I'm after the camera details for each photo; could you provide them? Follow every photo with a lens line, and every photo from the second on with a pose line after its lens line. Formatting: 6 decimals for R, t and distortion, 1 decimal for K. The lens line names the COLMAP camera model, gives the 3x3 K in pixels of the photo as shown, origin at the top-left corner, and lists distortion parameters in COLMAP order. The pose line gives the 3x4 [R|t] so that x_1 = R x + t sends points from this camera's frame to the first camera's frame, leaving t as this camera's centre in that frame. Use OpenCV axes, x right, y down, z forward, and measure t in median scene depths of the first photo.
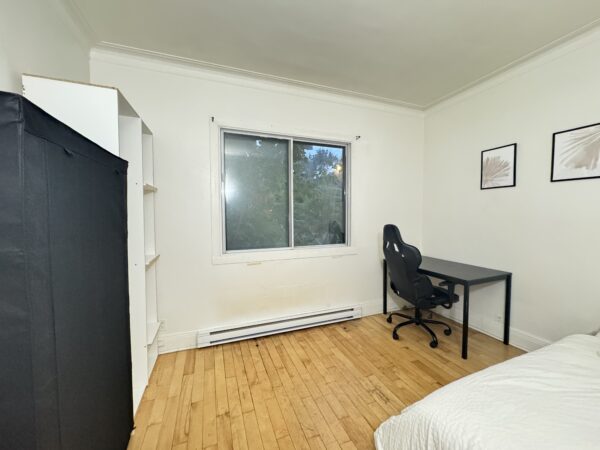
lens RADIAL K [[239.0, 0, 300.8], [0, 239.0, 224.0], [0, 0, 1]] dist [-0.001252, 0.000285]
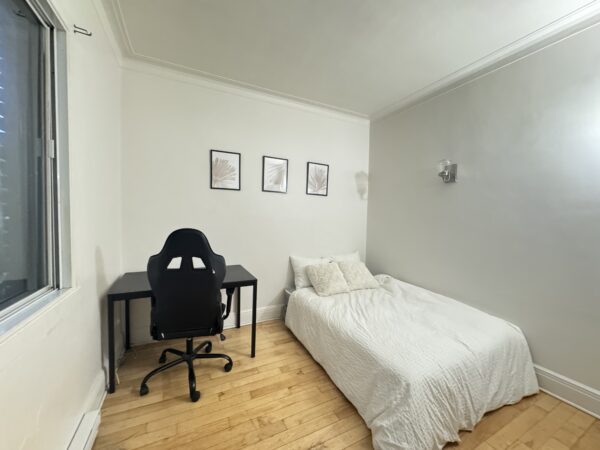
lens RADIAL K [[239.0, 0, 300.8], [0, 239.0, 224.0], [0, 0, 1]] dist [-0.001252, 0.000285]
pose [[-0.098272, -0.038881, 0.994400, -0.299253], [0.016891, 0.999027, 0.040732, -0.036445], [-0.995016, 0.020799, -0.097520, 0.818073]]
